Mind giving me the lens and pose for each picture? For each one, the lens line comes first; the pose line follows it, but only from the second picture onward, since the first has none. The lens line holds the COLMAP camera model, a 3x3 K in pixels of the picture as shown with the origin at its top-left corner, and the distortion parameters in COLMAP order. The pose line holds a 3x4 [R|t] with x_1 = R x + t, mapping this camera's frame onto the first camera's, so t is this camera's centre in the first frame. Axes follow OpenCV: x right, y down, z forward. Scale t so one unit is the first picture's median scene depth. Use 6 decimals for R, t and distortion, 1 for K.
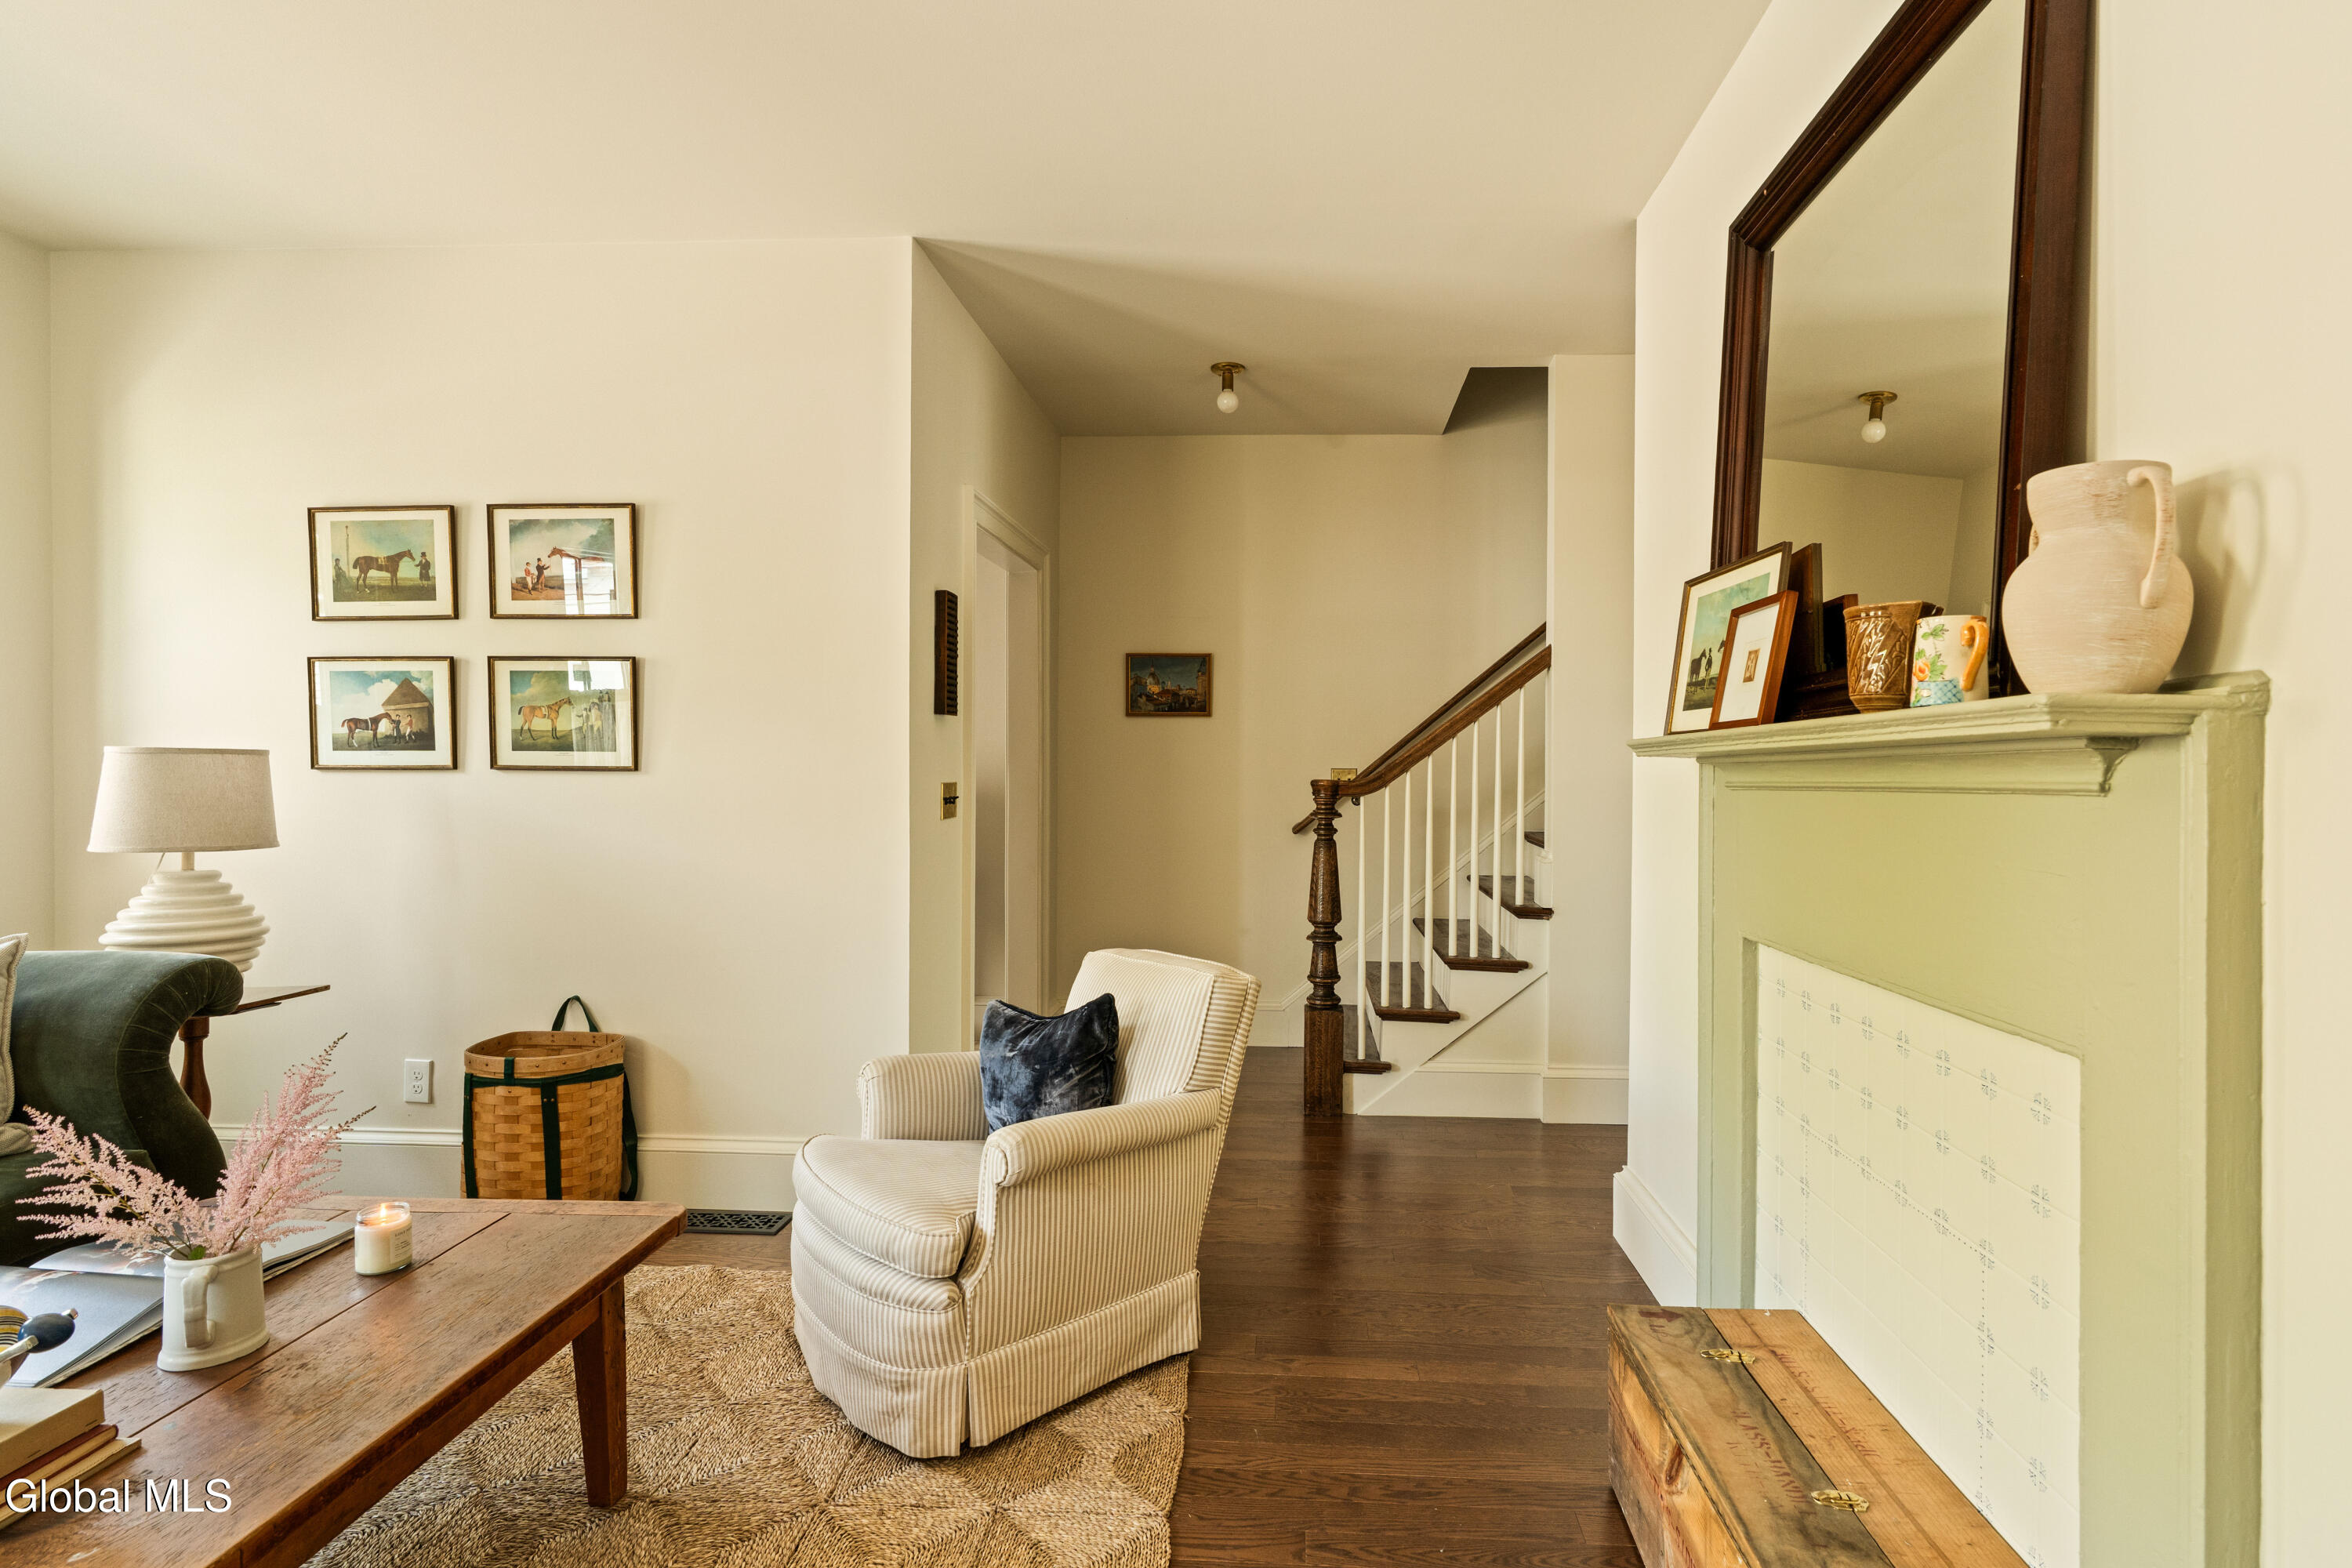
lens RADIAL K [[1186.6, 0, 1176.0], [0, 1186.6, 784.0], [0, 0, 1]] dist [0.010992, 0.000661]
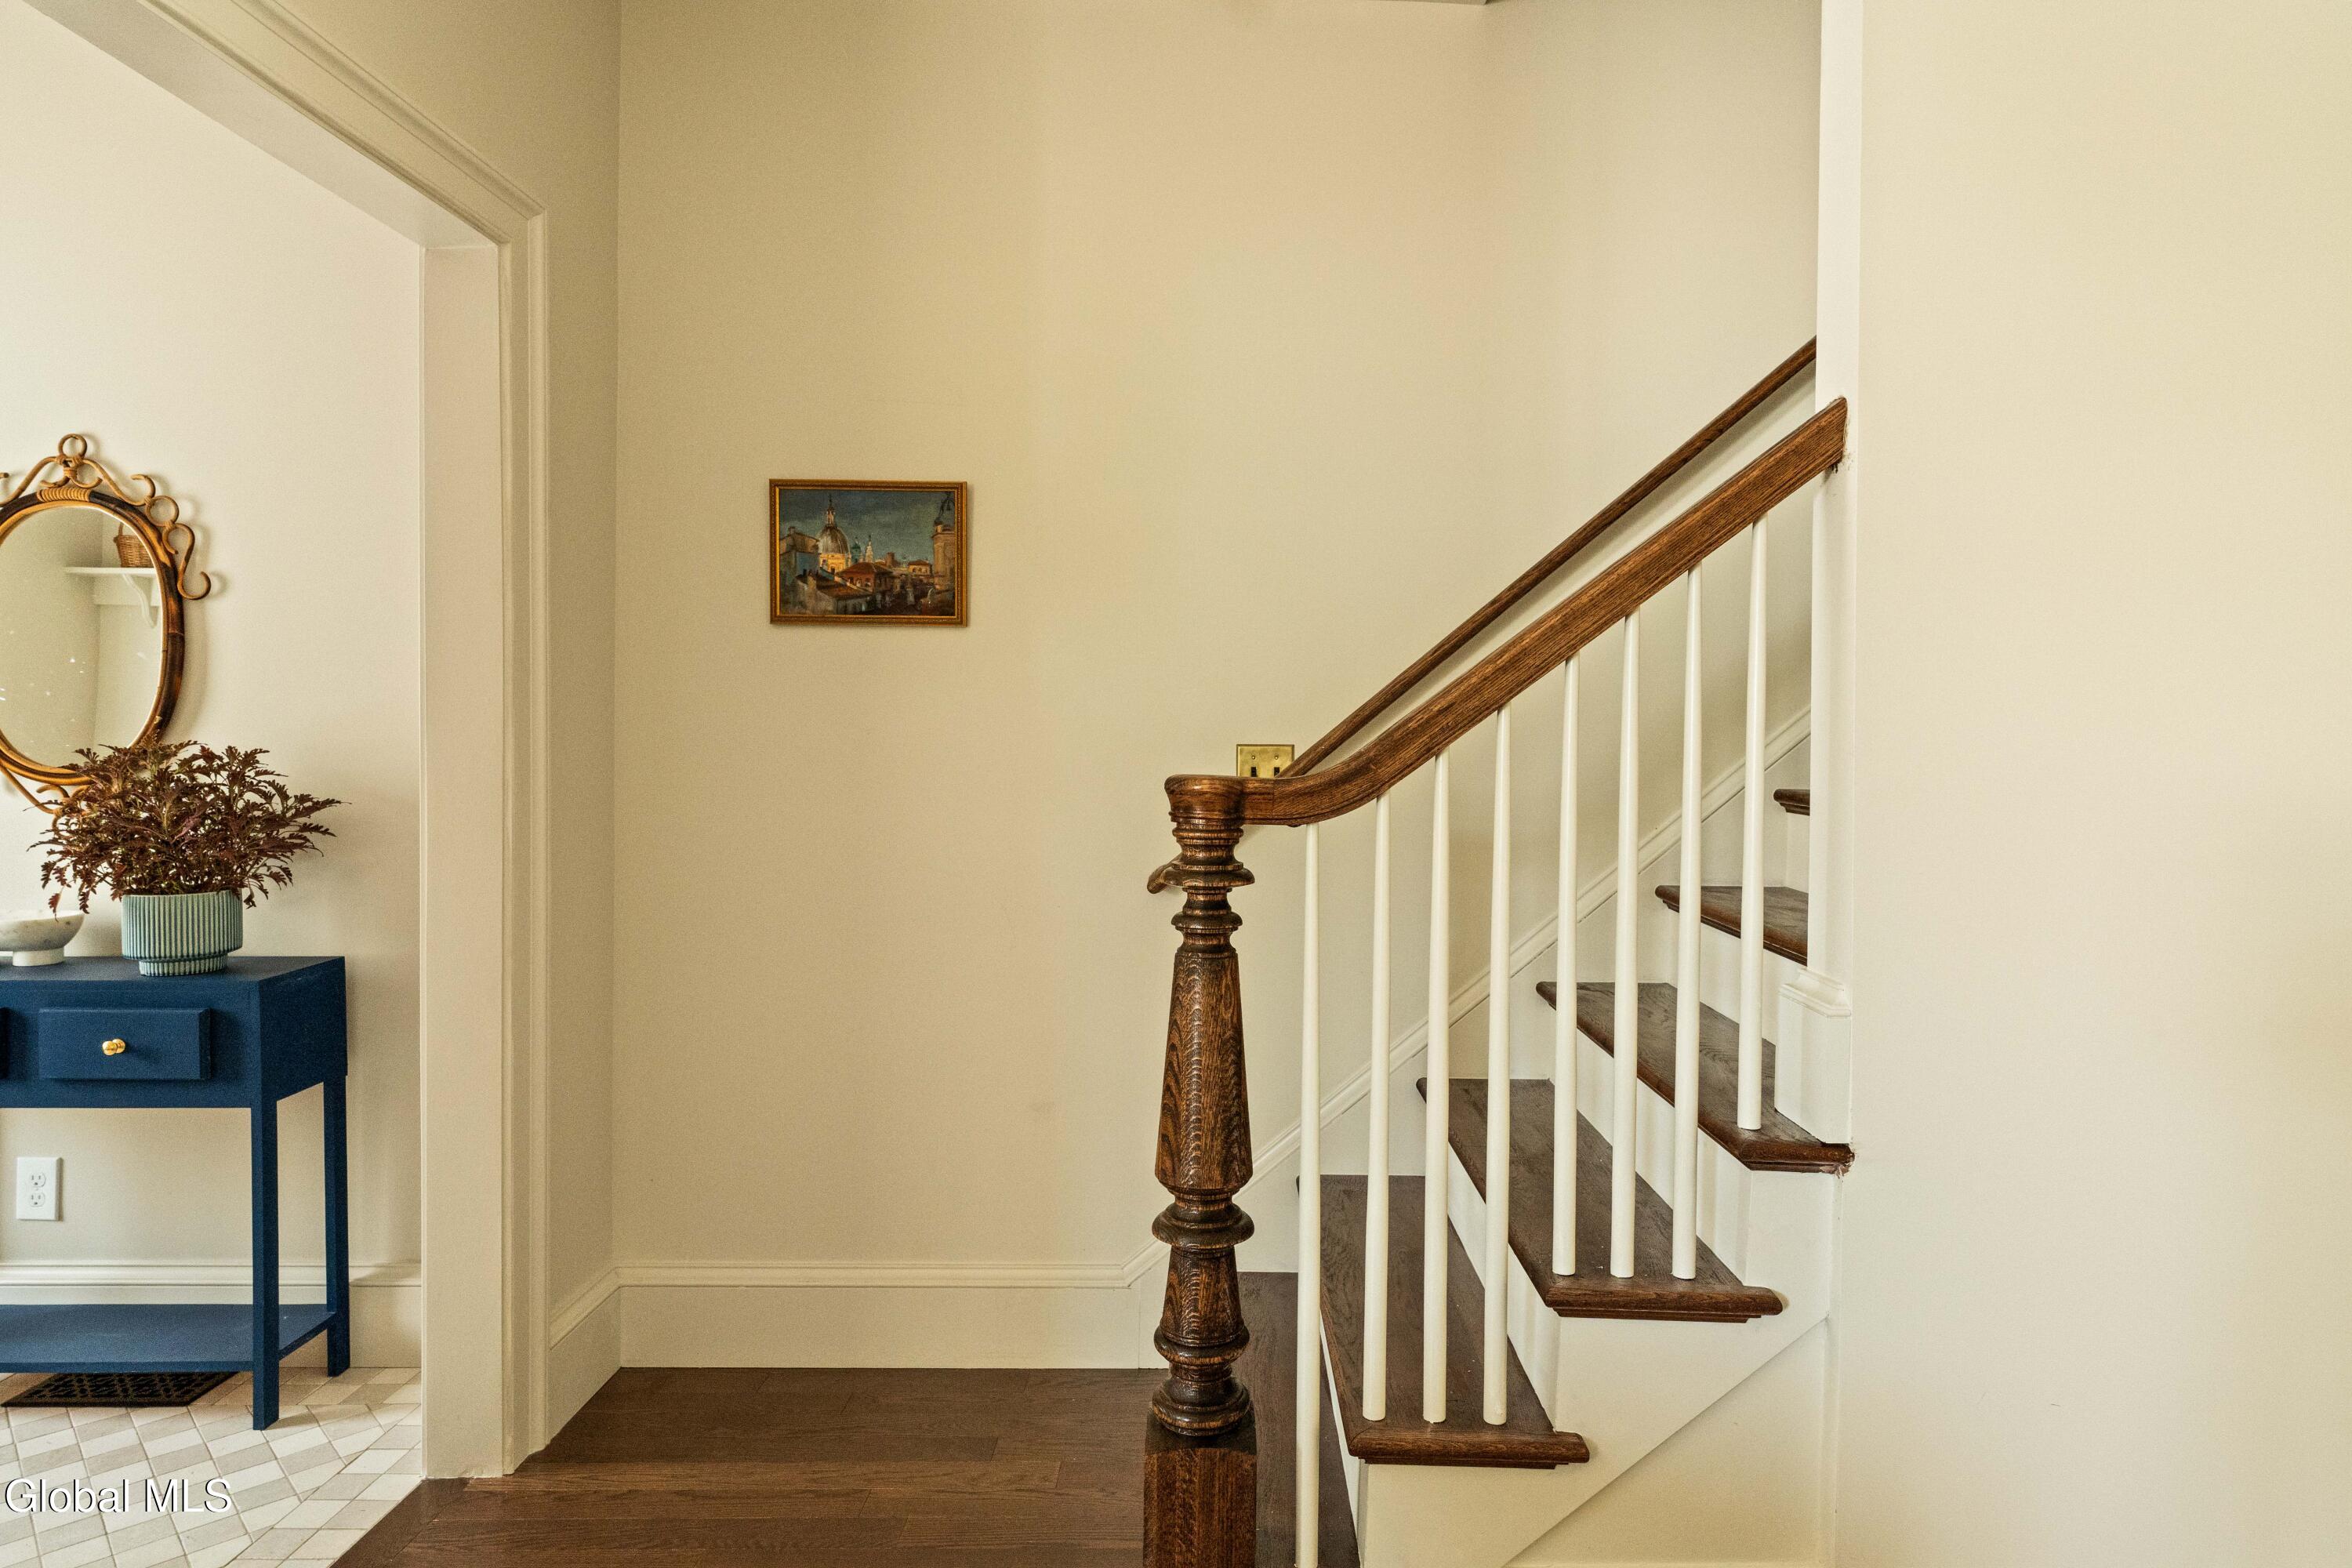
lens RADIAL K [[1377.4, 0, 1176.0], [0, 1377.4, 784.0], [0, 0, 1]] dist [0.004384, 0.001739]
pose [[0.997671, -0.001042, 0.068205, 0.089479], [-0.000049, 0.999872, 0.015996, -0.007885], [-0.068213, -0.015963, 0.997543, 0.598647]]
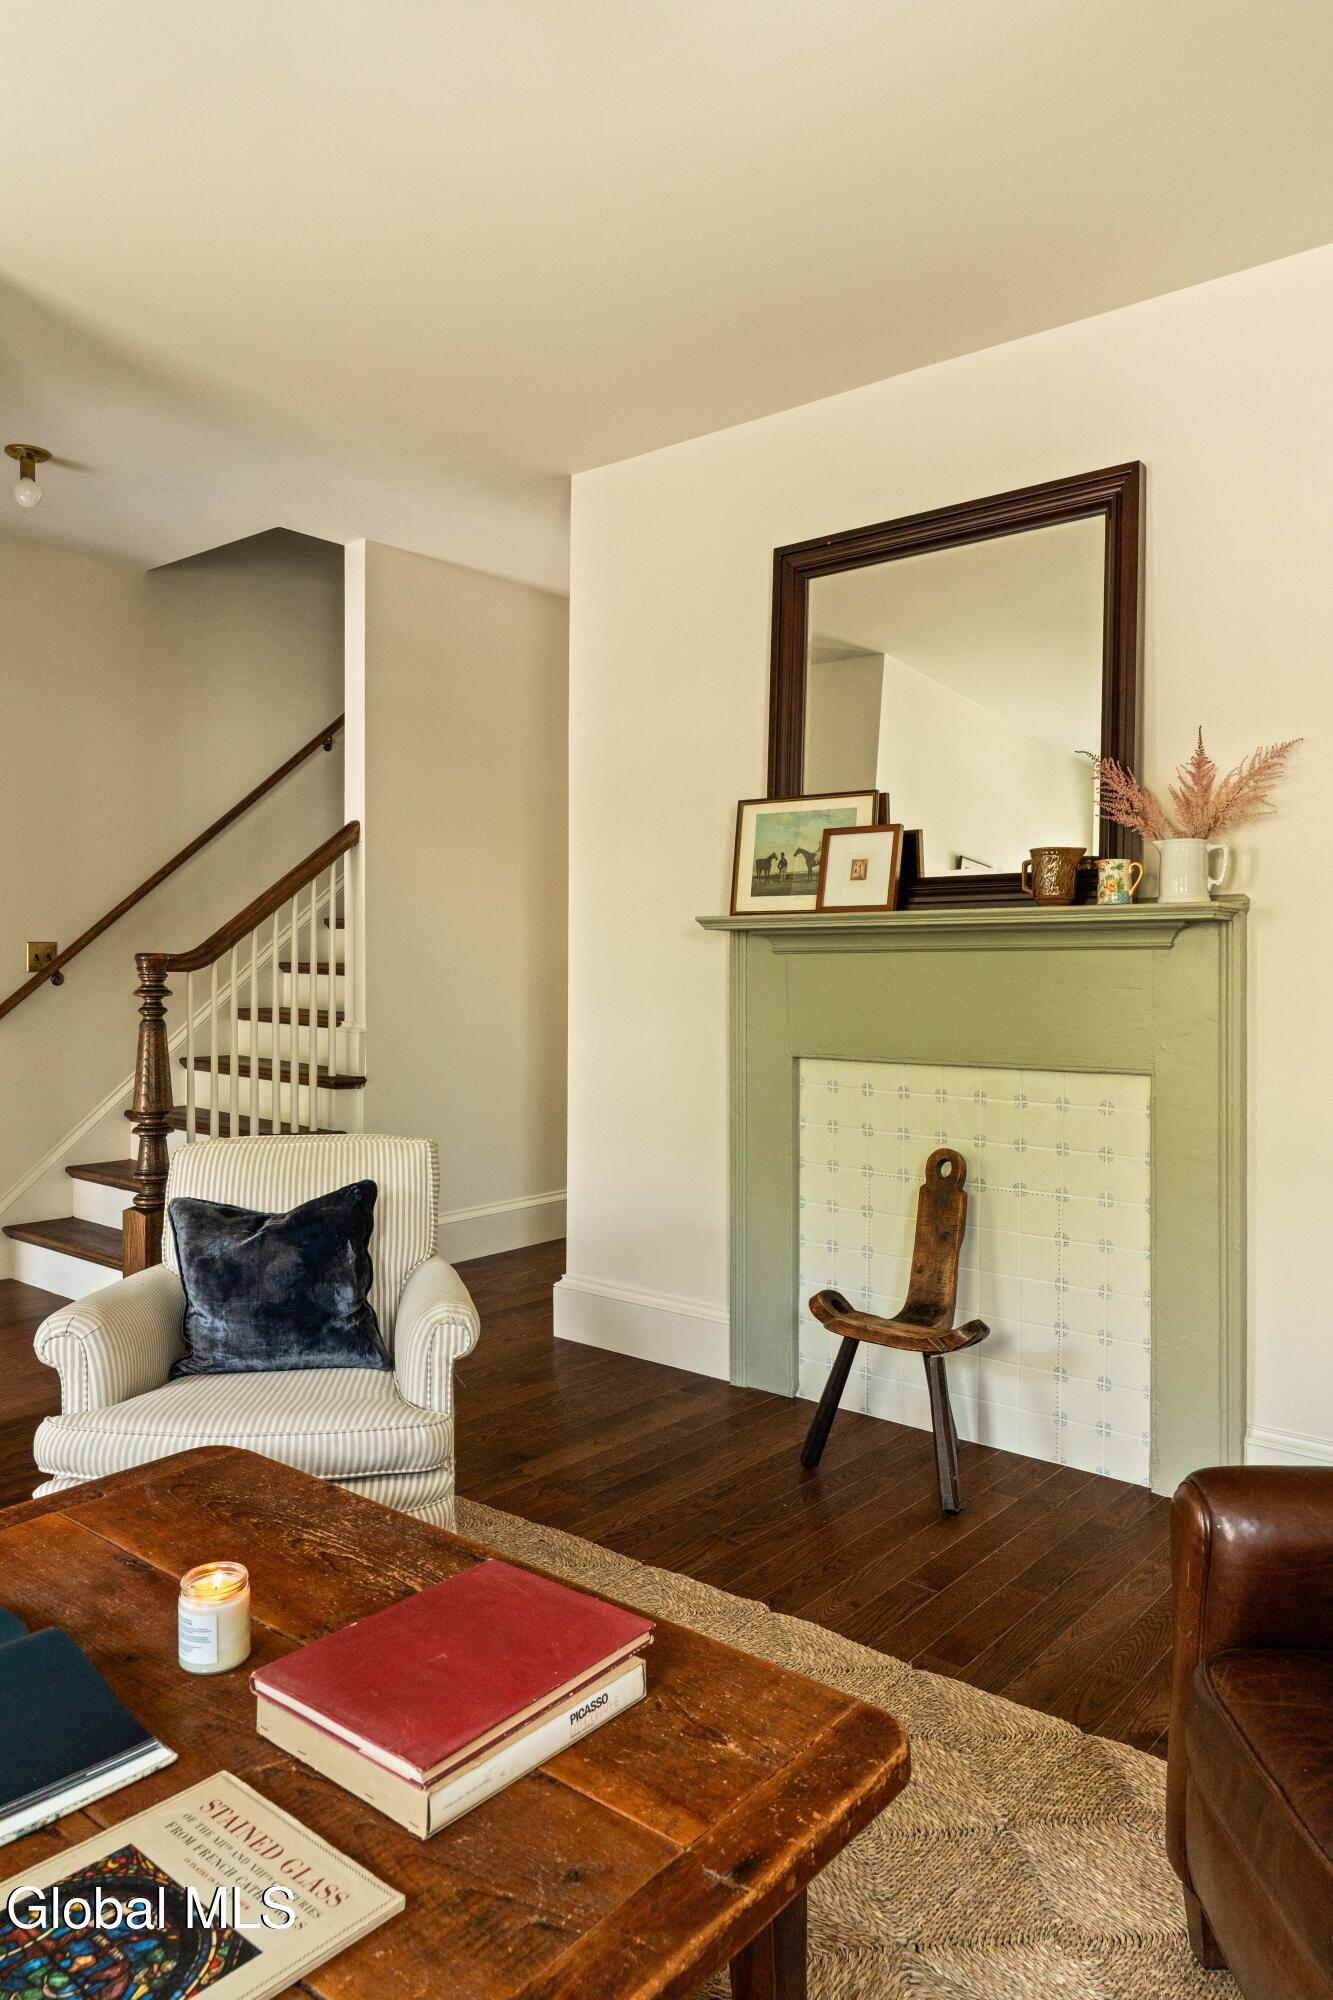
lens RADIAL K [[1384.7, 0, 666.5], [0, 1384.7, 1000.0], [0, 0, 1]] dist [0.008107, 0.000308]
pose [[0.589939, -0.033437, 0.806755, -0.491764], [0.012635, 0.999402, 0.032181, 0.002716], [-0.807349, -0.008791, 0.590008, 0.074321]]
